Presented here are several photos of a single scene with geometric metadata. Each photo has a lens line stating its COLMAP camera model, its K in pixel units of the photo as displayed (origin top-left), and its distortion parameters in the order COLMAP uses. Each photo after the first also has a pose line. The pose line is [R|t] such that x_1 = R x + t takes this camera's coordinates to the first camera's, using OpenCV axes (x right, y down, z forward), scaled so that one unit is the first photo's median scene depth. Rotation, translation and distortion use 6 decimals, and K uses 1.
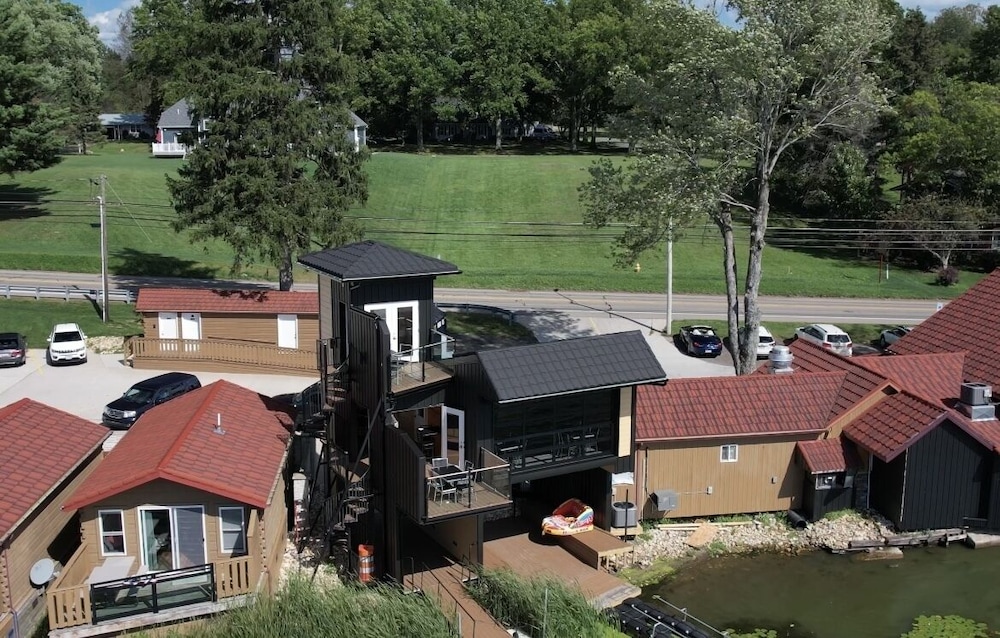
lens RADIAL K [[1052.8, 0, 502.9], [0, 1052.8, 311.6], [0, 0, 1]] dist [-0.049279, 0.000000]
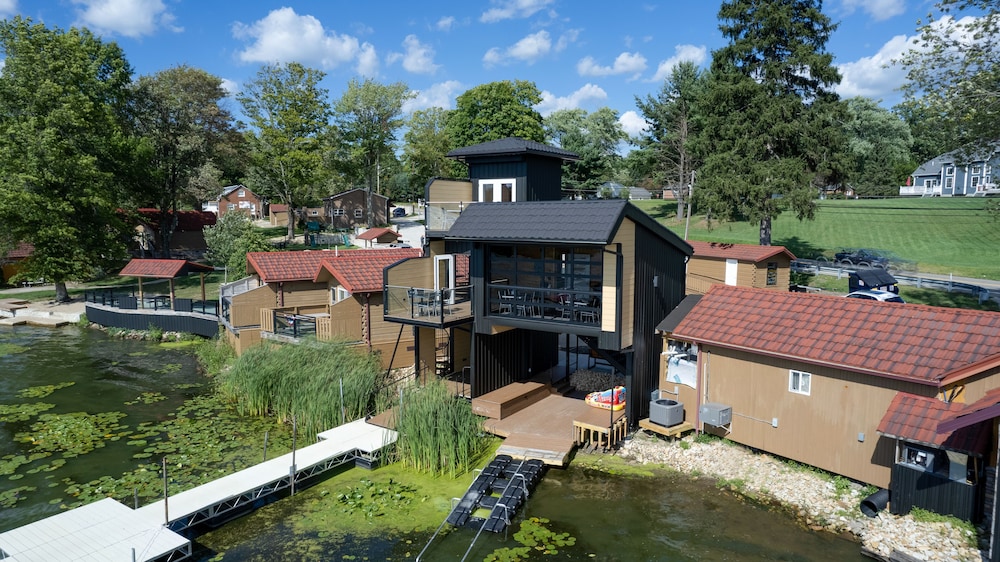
lens RADIAL K [[641.3, 0, 494.5], [0, 641.3, 281.4], [0, 0, 1]] dist [-0.073332, 0.052584]
pose [[0.448585, 0.093935, -0.888790, 0.528515], [-0.160094, 0.986822, 0.023494, 0.085360], [0.879285, 0.131751, 0.457712, 0.569126]]
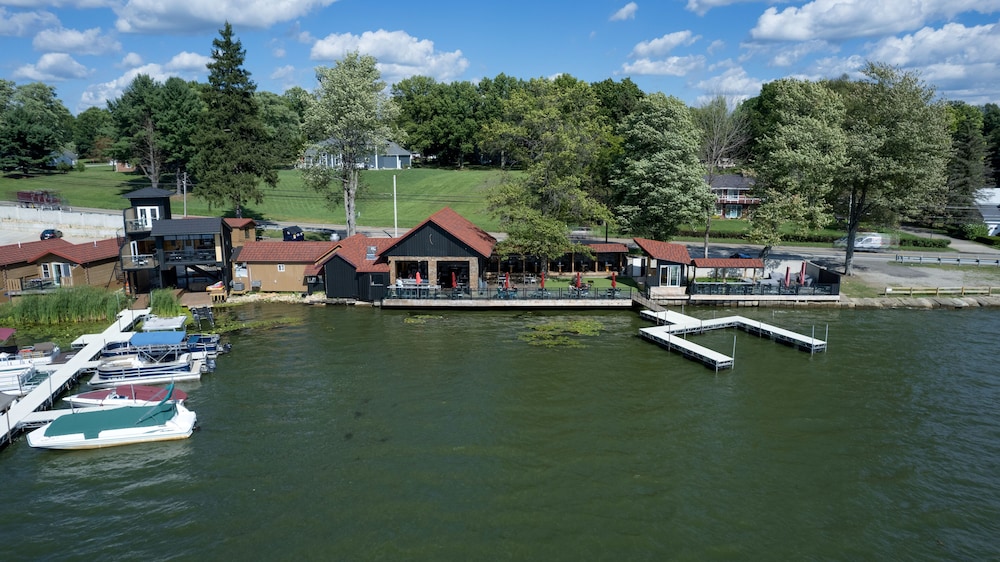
lens RADIAL K [[641.3, 0, 496.7], [0, 641.3, 280.1], [0, 0, 1]] dist [-0.073332, 0.052584]
pose [[0.972367, 0.039653, -0.230066, 1.134565], [-0.036925, 0.999188, 0.016150, 0.119482], [0.230520, -0.007209, 0.973041, -0.468213]]
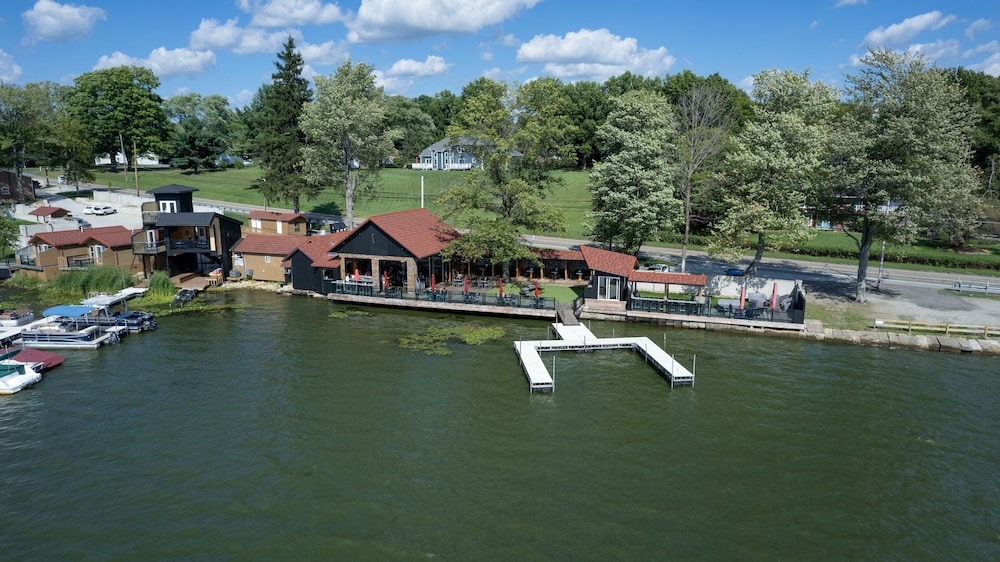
lens RADIAL K [[641.3, 0, 496.7], [0, 641.3, 288.2], [0, 0, 1]] dist [-0.073332, 0.052584]
pose [[0.853516, 0.101621, -0.511061, 1.707796], [-0.089647, 0.994812, 0.048094, 0.071641], [0.513296, 0.004766, 0.858198, -0.220331]]
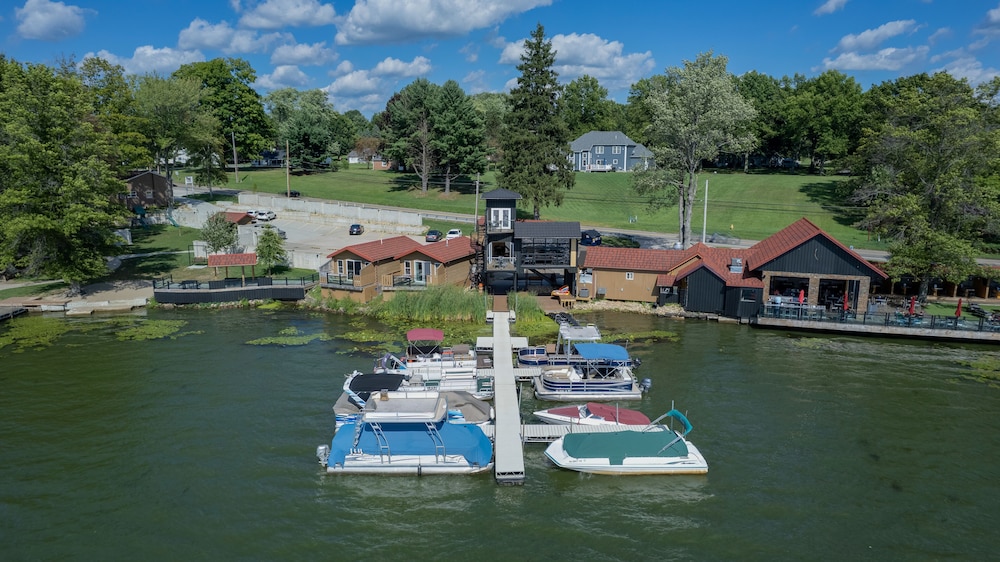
lens RADIAL K [[641.3, 0, 492.3], [0, 641.3, 268.3], [0, 0, 1]] dist [-0.073332, 0.052584]
pose [[0.871195, 0.081119, -0.484189, 0.682623], [-0.085132, 0.996275, 0.013735, 0.123469], [0.483500, 0.029255, 0.874856, -0.545736]]
